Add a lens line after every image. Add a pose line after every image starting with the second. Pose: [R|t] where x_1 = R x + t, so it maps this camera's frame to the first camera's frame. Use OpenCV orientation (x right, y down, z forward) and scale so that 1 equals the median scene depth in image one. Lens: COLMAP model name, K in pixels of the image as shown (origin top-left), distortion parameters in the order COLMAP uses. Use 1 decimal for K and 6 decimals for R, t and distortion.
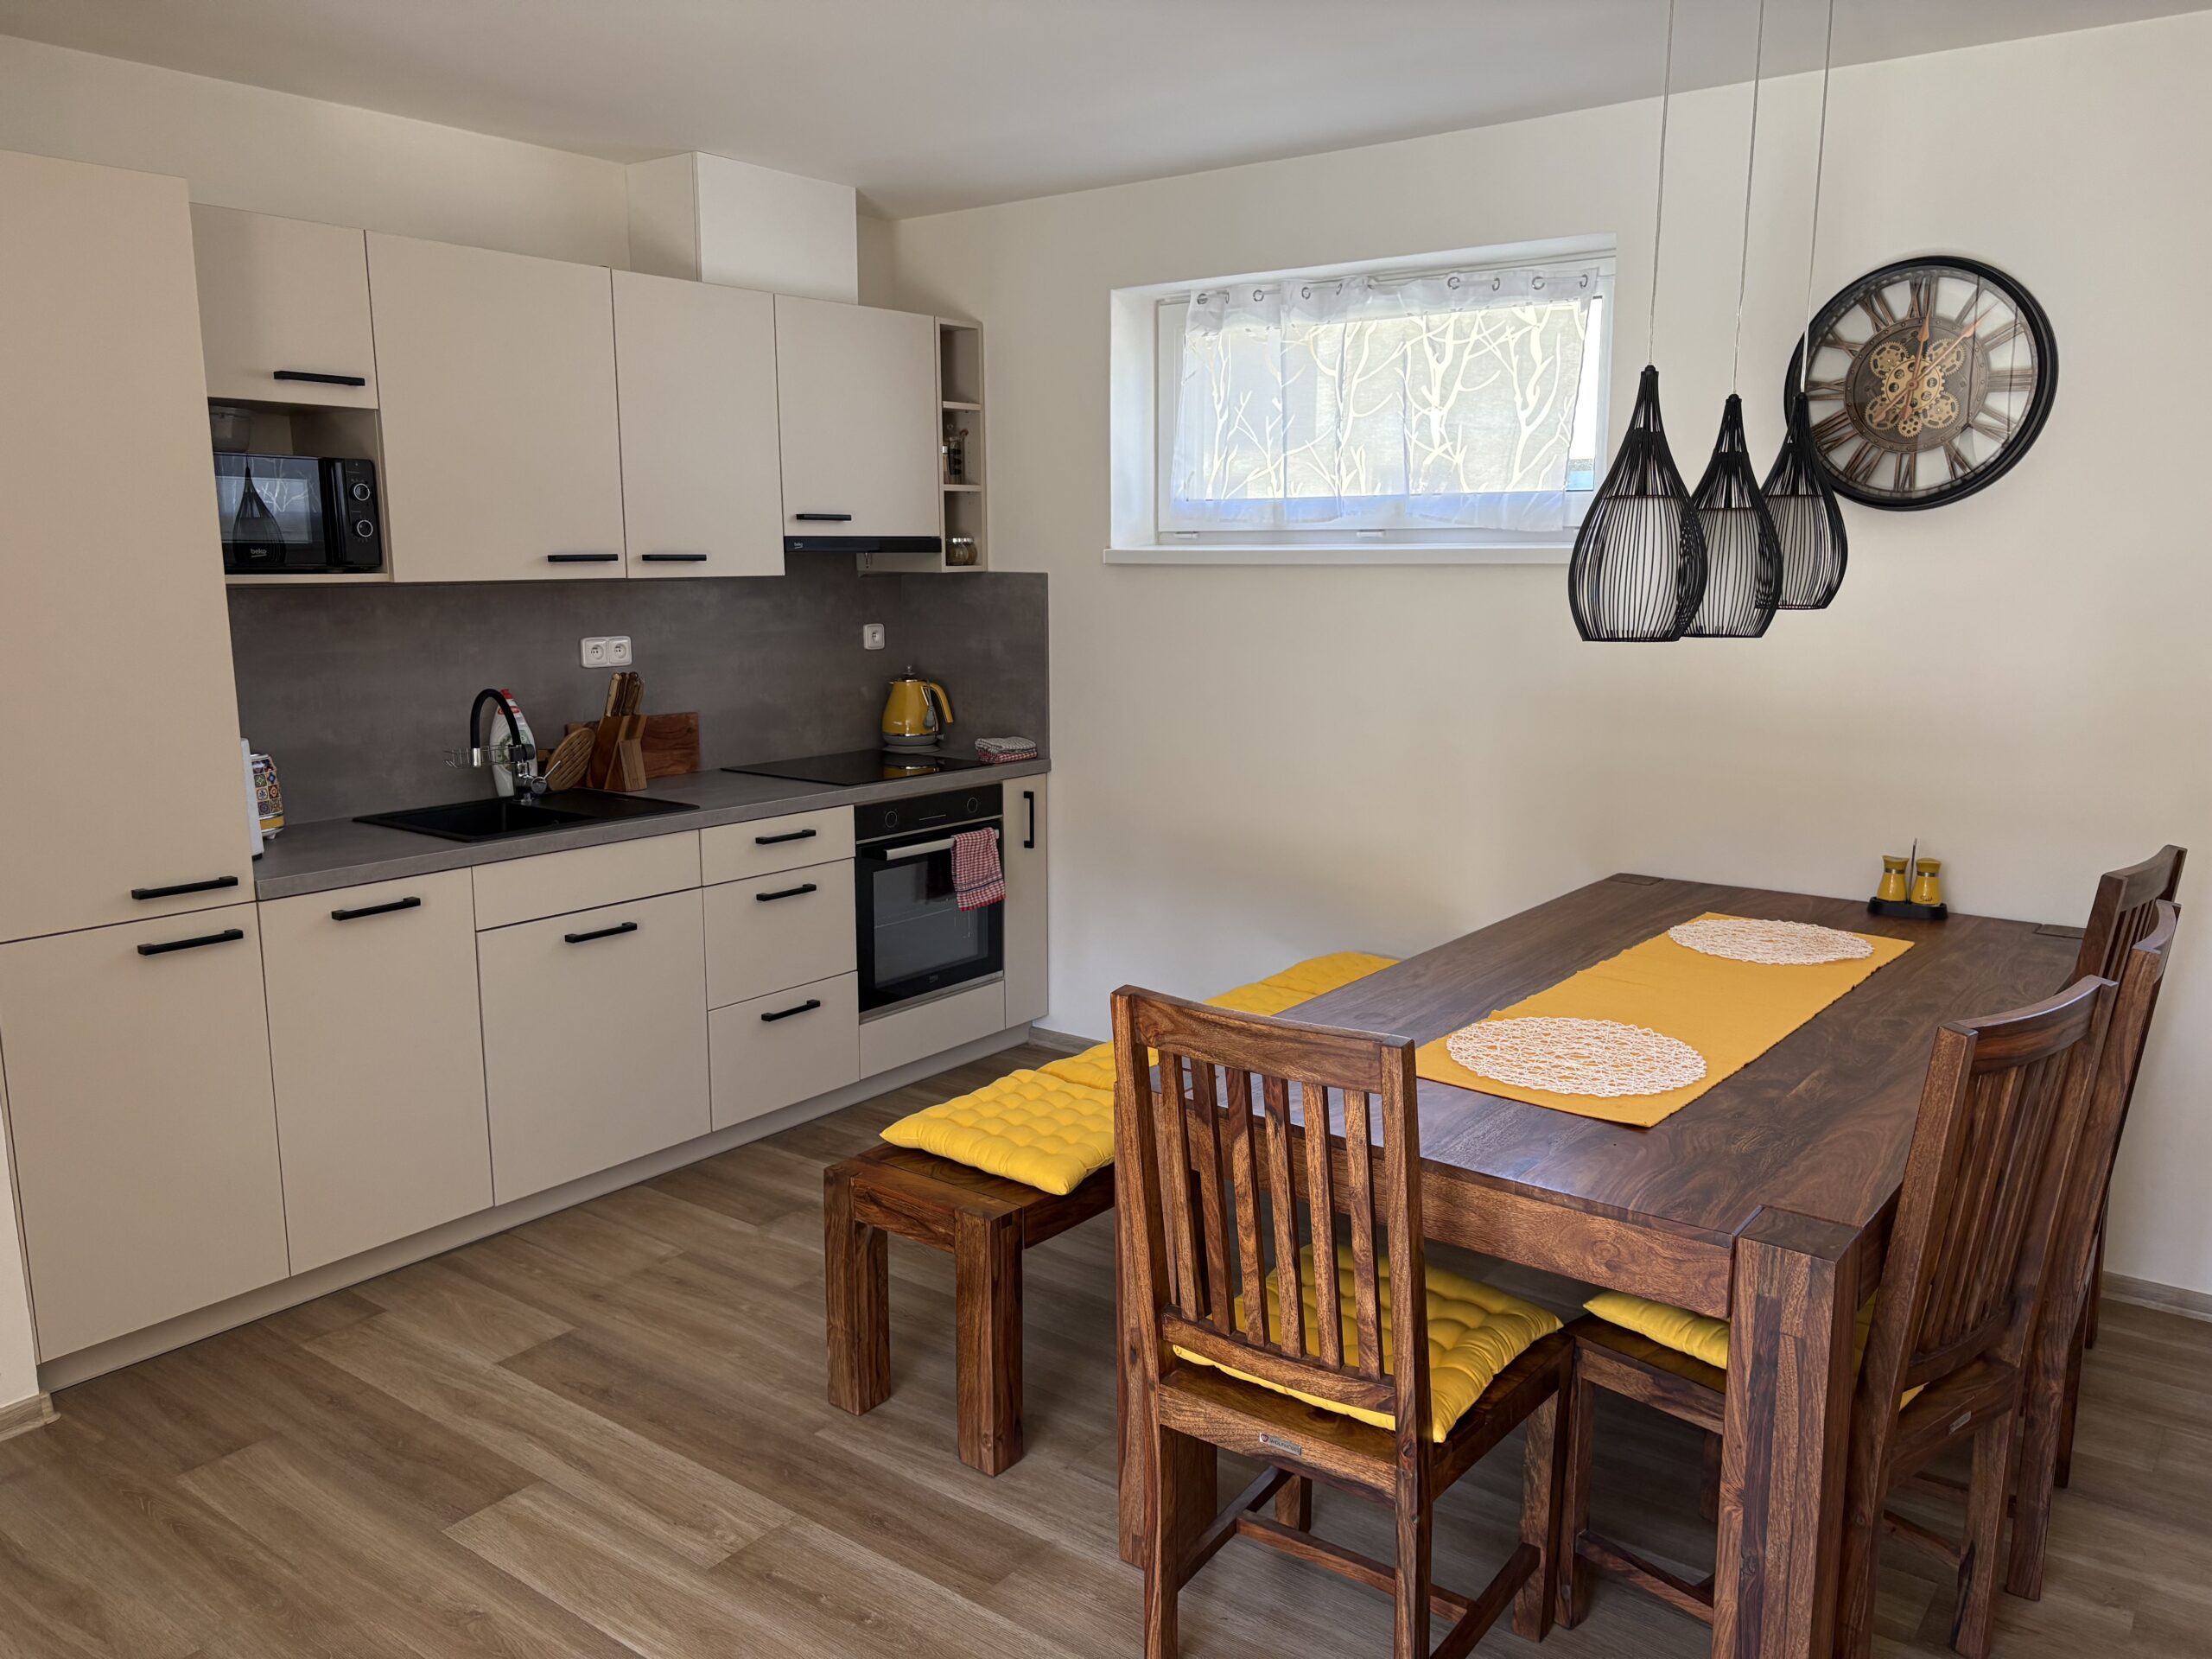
lens RADIAL K [[1671.4, 0, 1107.6], [0, 1671.4, 831.7], [0, 0, 1]] dist [0.007712, 0.003353]
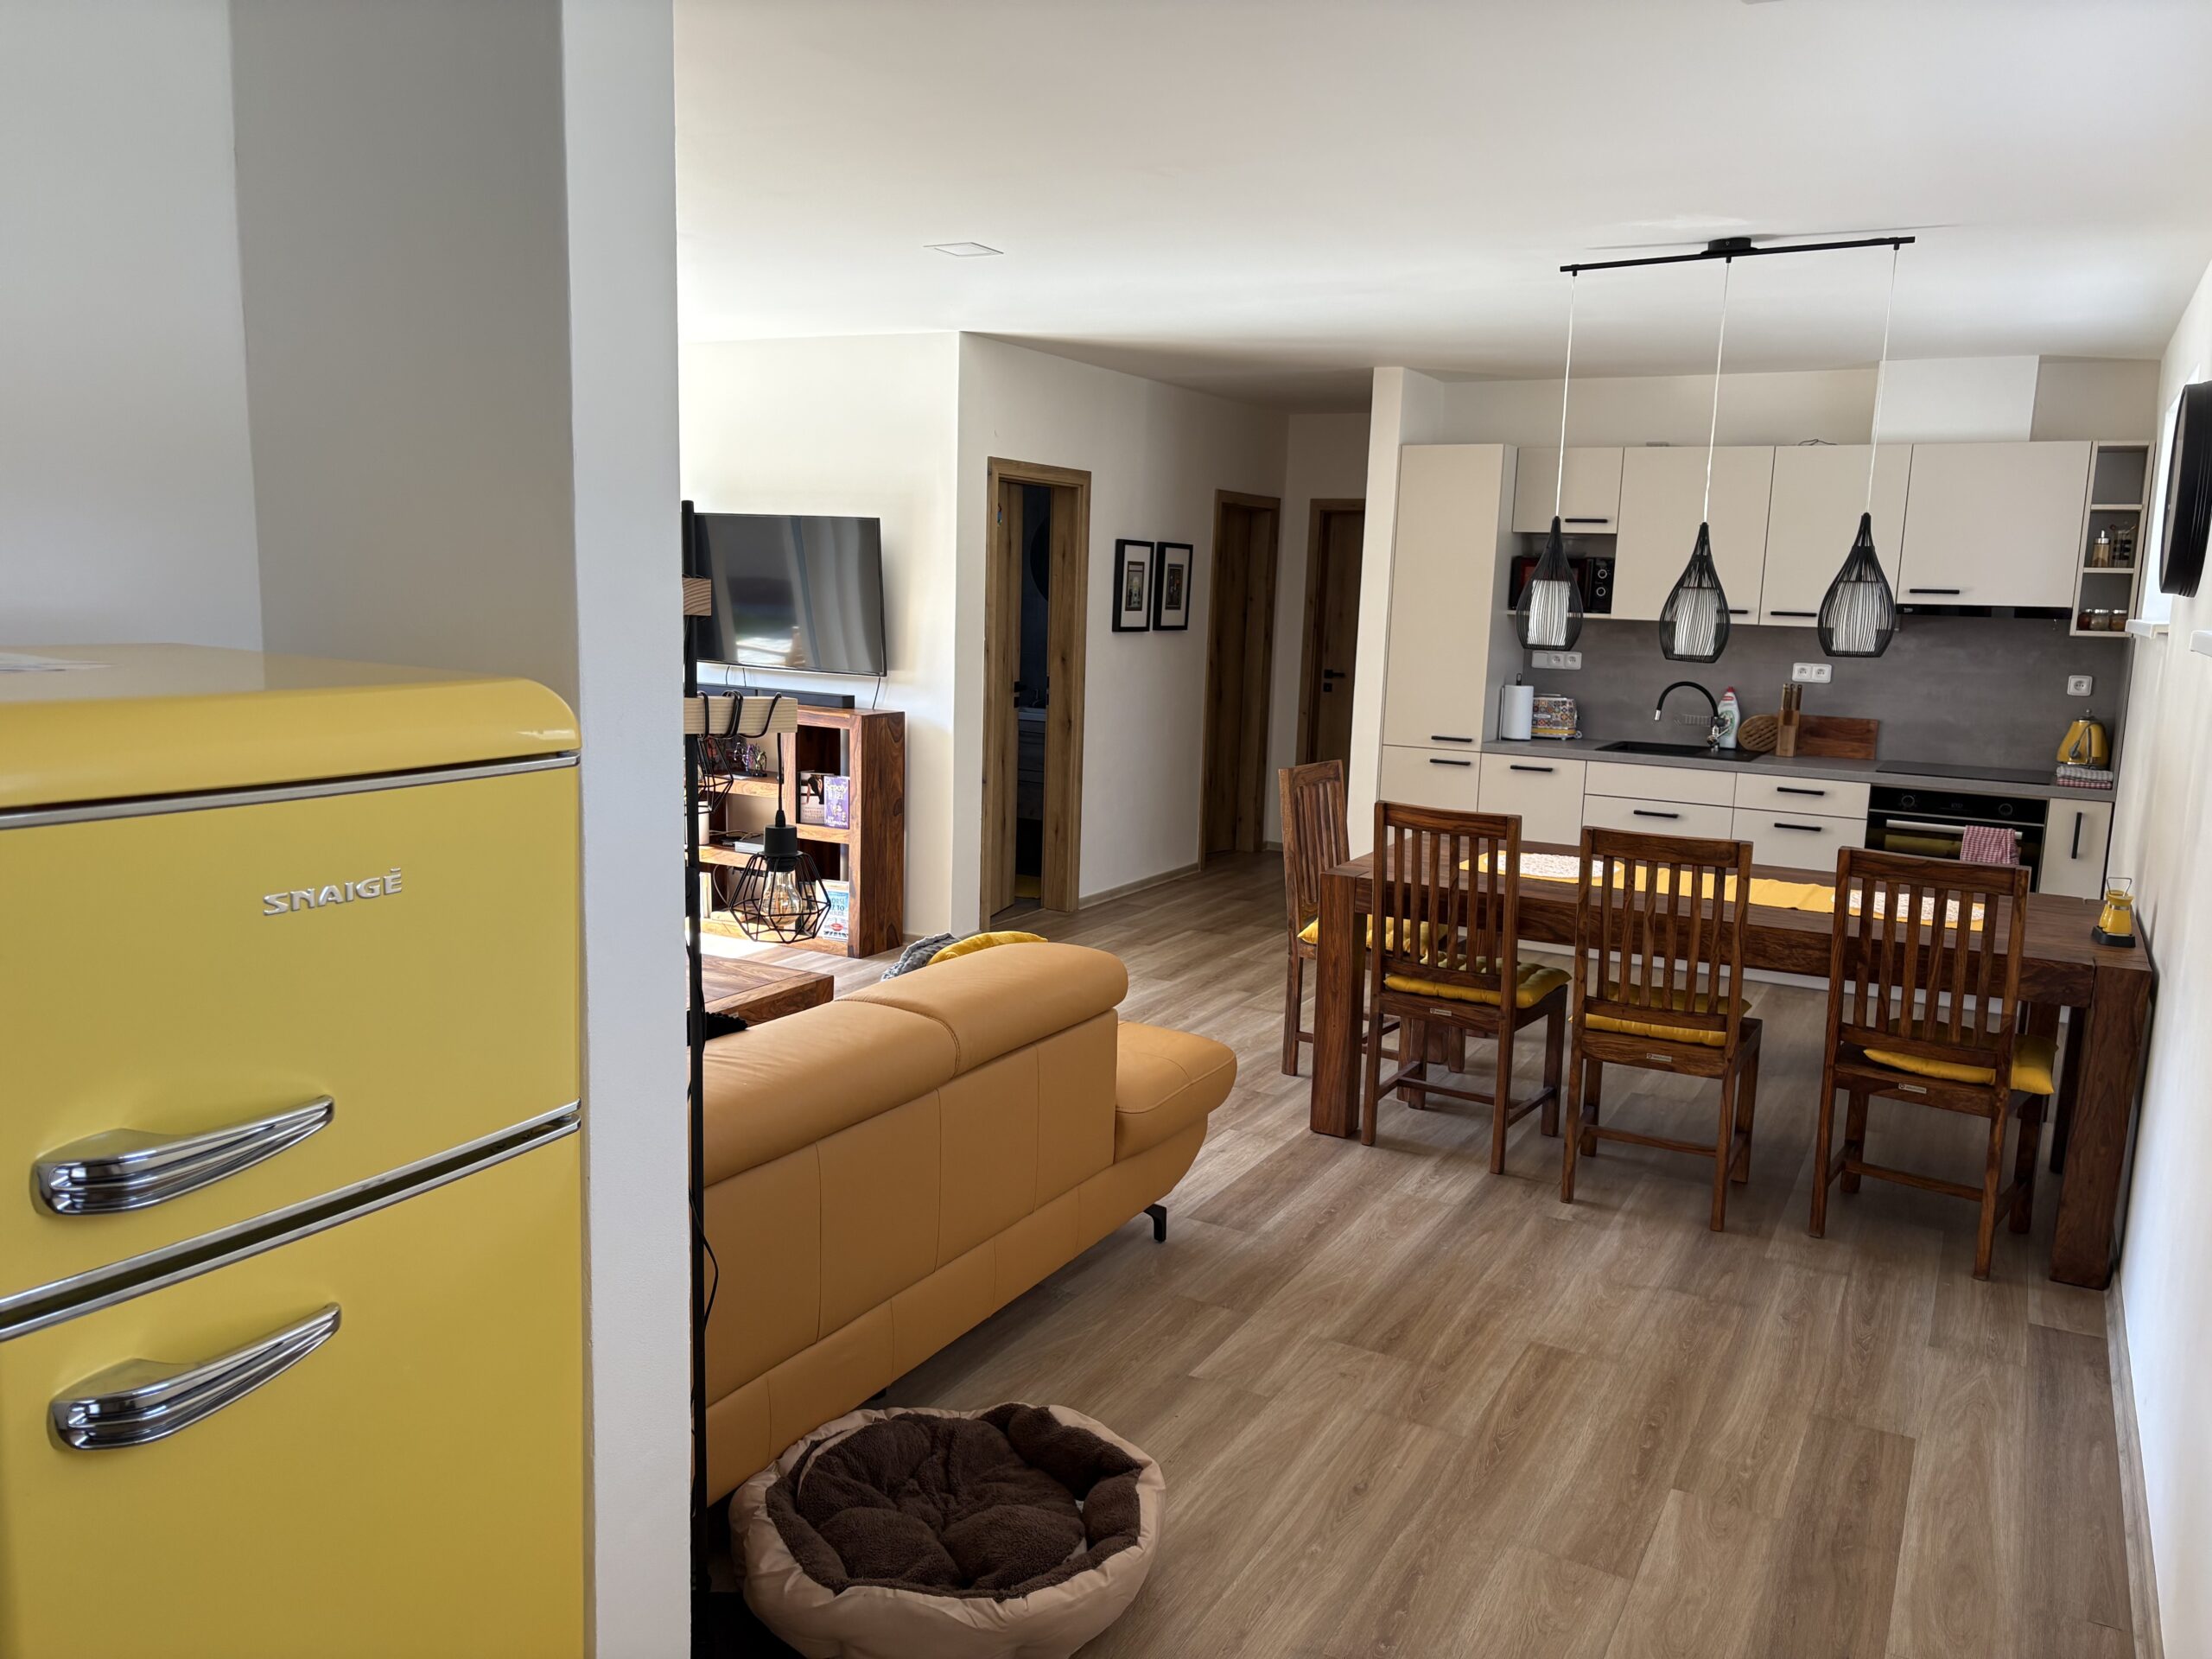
lens RADIAL K [[1671.4, 0, 1105.3], [0, 1671.4, 832.7], [0, 0, 1]] dist [0.007712, 0.003353]
pose [[0.145787, 0.154692, -0.977147, 1.213992], [-0.195581, 0.972713, 0.124810, -0.026559], [0.969791, 0.172916, 0.172063, 0.094304]]
